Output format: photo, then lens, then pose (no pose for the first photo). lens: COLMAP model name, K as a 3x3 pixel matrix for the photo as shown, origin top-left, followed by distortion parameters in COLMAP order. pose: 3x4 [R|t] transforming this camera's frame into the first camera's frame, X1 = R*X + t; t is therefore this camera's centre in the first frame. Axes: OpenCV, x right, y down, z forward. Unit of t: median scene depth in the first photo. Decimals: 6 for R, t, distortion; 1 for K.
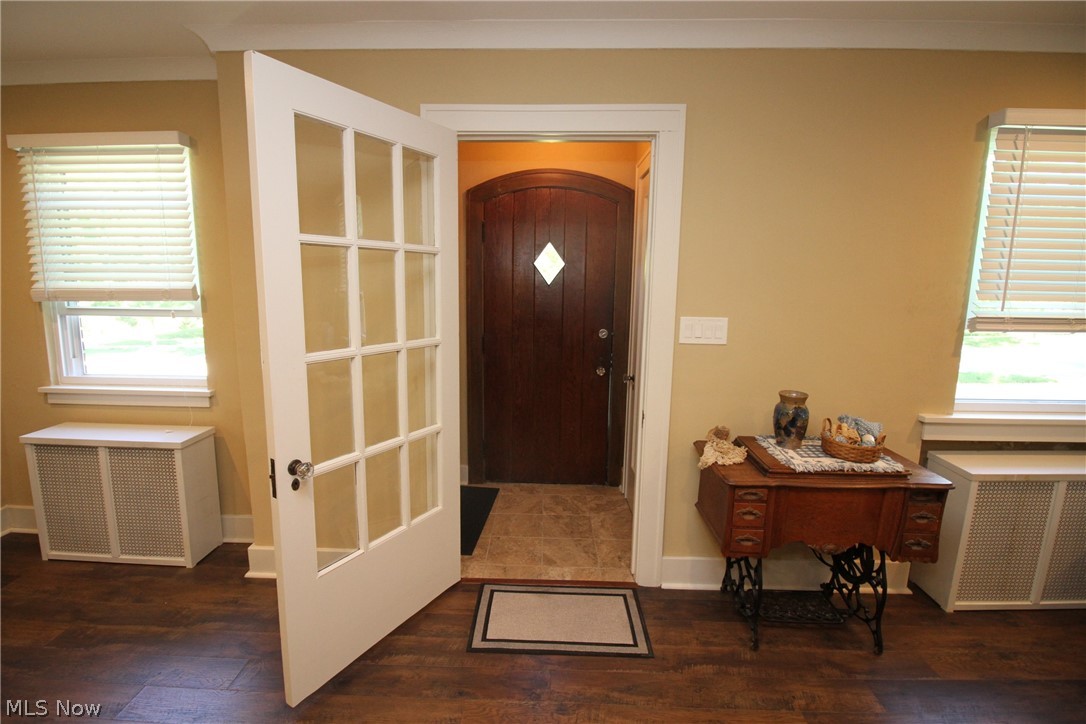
lens RADIAL K [[501.2, 0, 534.8], [0, 501.2, 354.4], [0, 0, 1]] dist [-0.003895, -0.010248]
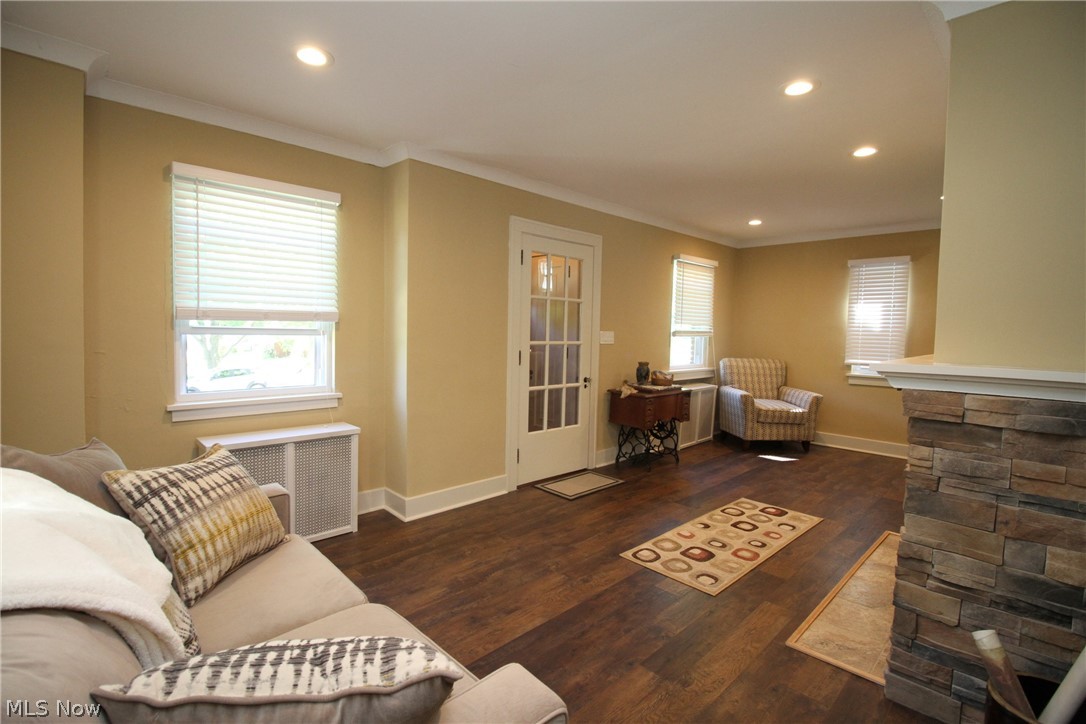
lens RADIAL K [[501.2, 0, 533.4], [0, 501.2, 357.0], [0, 0, 1]] dist [-0.003895, -0.010248]
pose [[0.701729, -0.035853, 0.711541, -1.437782], [0.093871, 0.994679, -0.042457, 0.097987], [-0.706232, 0.096586, 0.701361, -0.280627]]
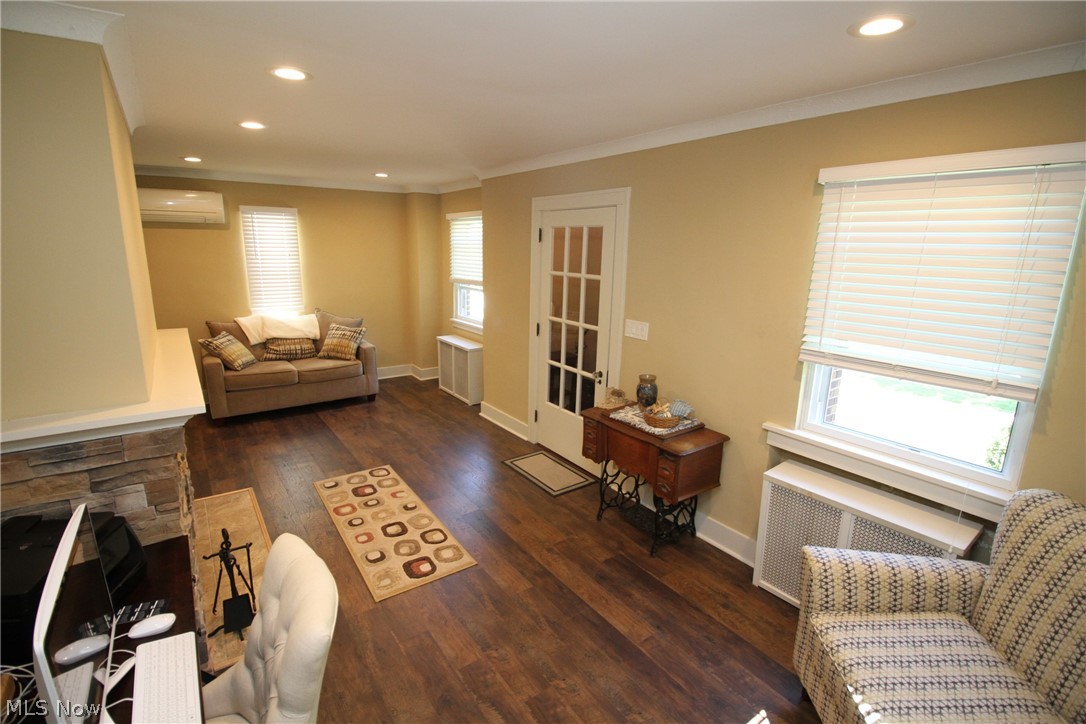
lens RADIAL K [[501.2, 0, 534.8], [0, 501.2, 360.1], [0, 0, 1]] dist [-0.003895, -0.010248]
pose [[0.606837, 0.178308, -0.774567, 1.384404], [-0.130227, 0.983648, 0.124412, -0.108703], [0.784085, 0.025372, 0.620135, -0.205978]]
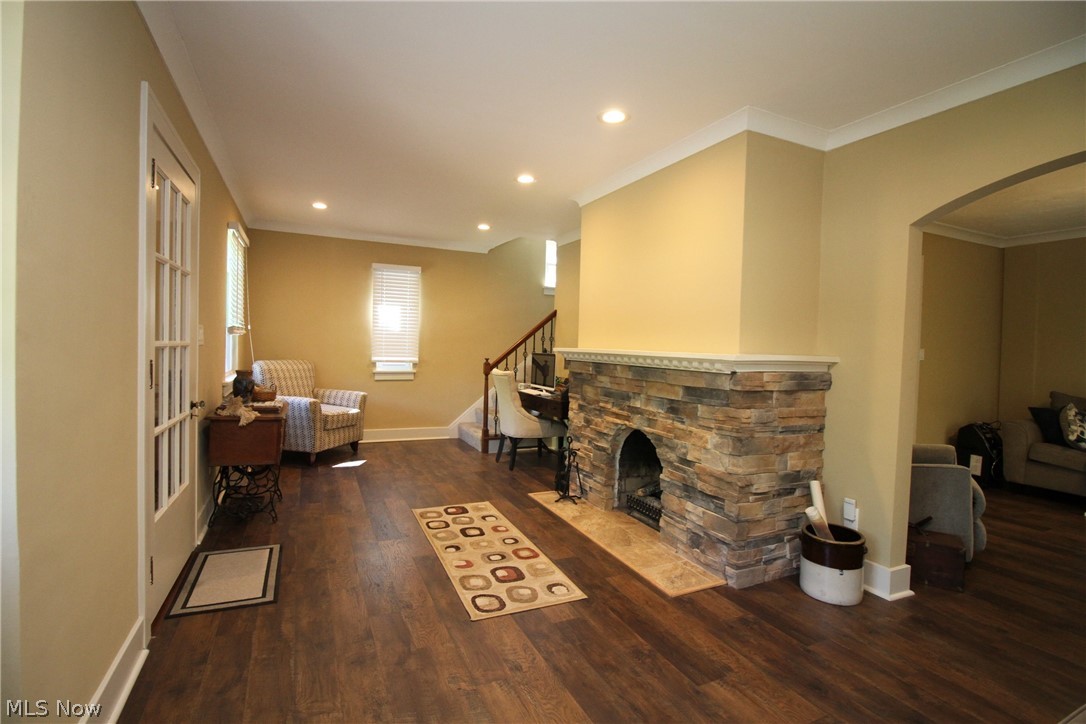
lens RADIAL K [[501.2, 0, 527.0], [0, 501.2, 359.2], [0, 0, 1]] dist [-0.003895, -0.010248]
pose [[-0.433971, -0.049003, 0.899593, -1.285498], [0.104224, 0.989085, 0.104157, -0.032877], [-0.894878, 0.138960, -0.424127, 0.803452]]
